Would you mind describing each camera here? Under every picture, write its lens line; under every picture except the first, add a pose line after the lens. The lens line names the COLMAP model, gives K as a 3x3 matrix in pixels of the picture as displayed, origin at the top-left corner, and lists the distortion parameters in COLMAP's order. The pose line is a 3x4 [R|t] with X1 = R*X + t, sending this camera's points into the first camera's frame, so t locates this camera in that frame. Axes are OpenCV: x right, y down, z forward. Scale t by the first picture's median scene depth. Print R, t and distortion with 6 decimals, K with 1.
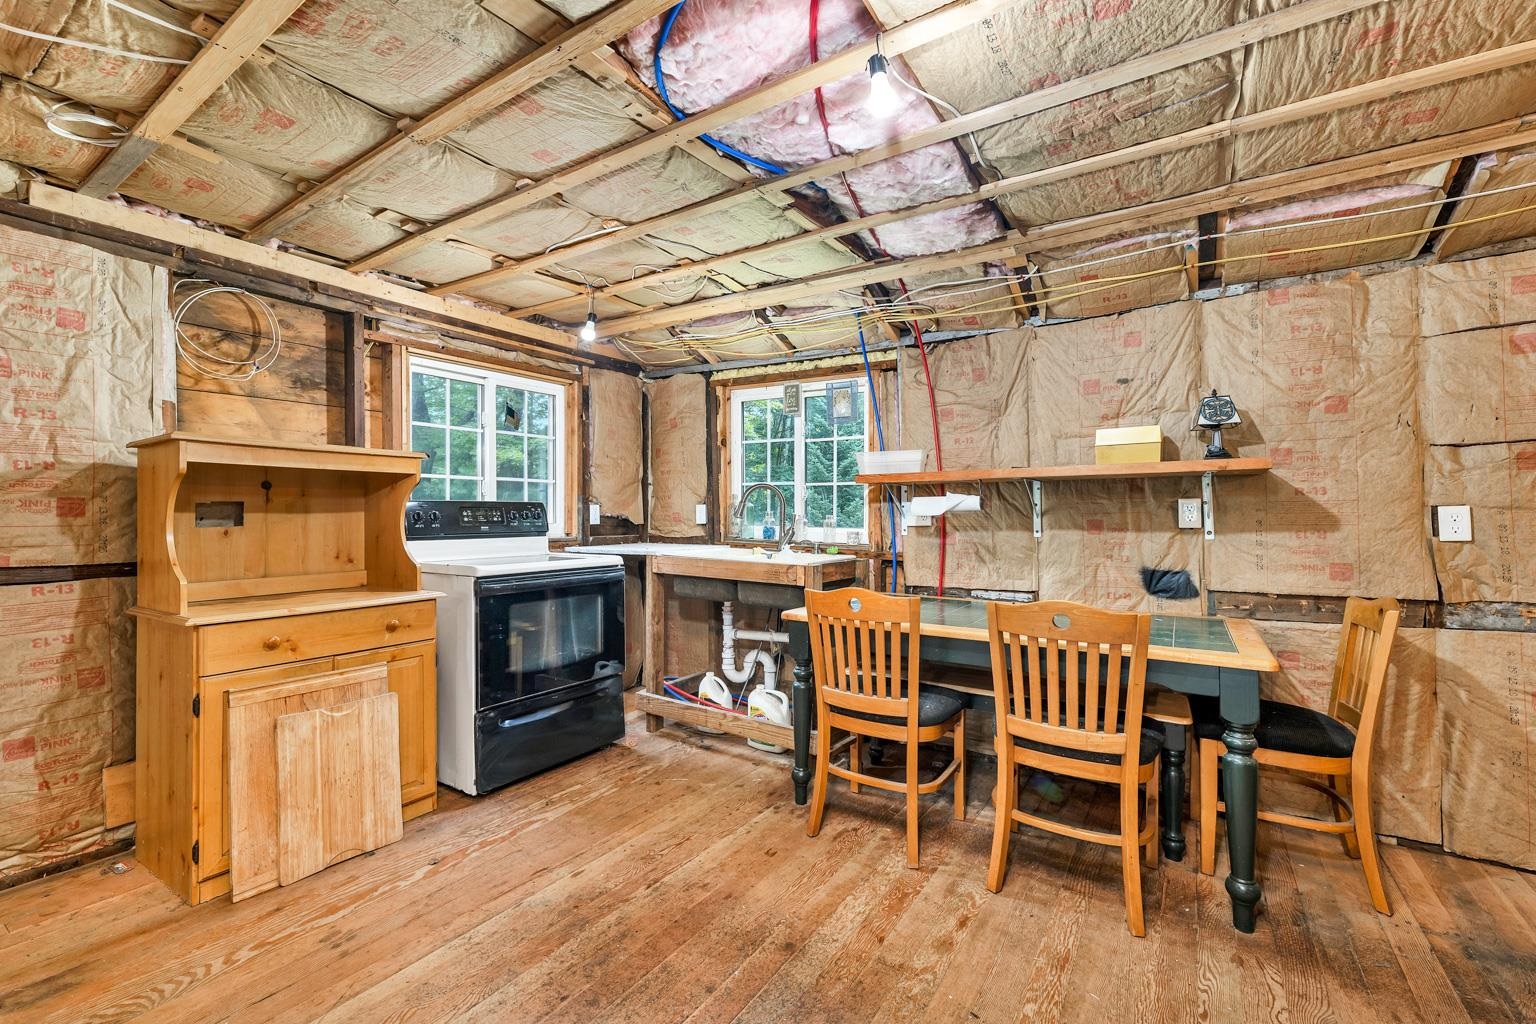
lens RADIAL K [[657.7, 0, 742.8], [0, 657.7, 512.5], [0, 0, 1]] dist [0.000222, 0.000074]
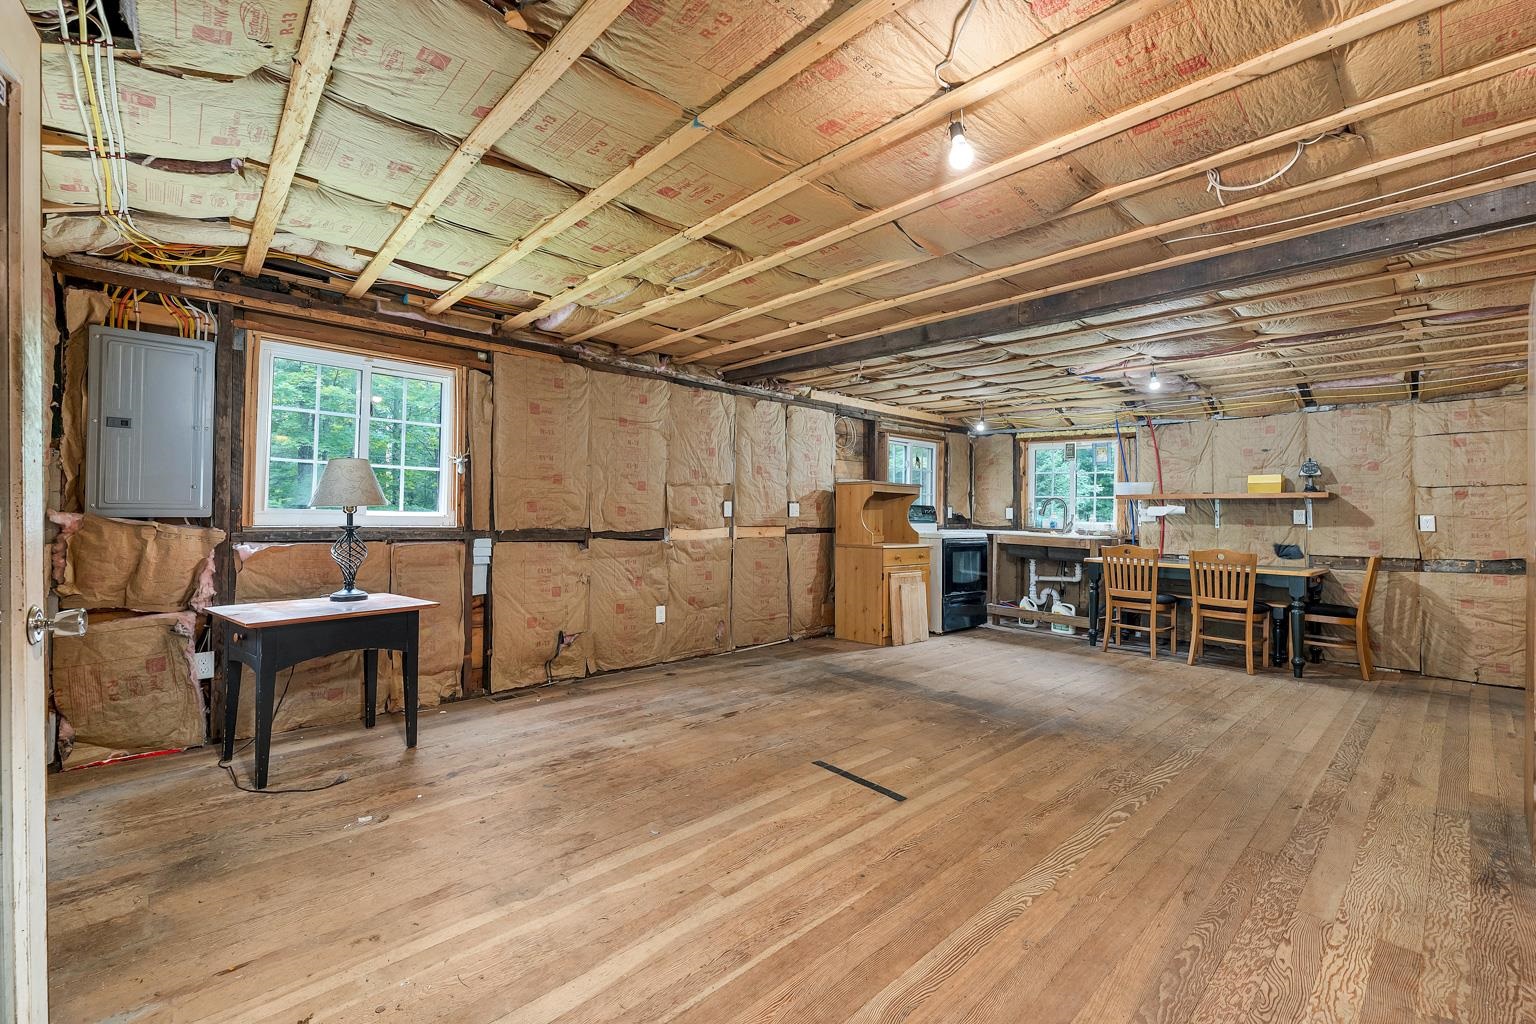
lens RADIAL K [[633.3, 0, 781.7], [0, 633.3, 506.5], [0, 0, 1]] dist [-0.001933, -0.000250]
pose [[0.977392, 0.015174, -0.210892, -0.466541], [-0.017069, 0.999829, -0.007167, 0.010437], [0.210747, 0.010605, 0.977483, -1.230029]]
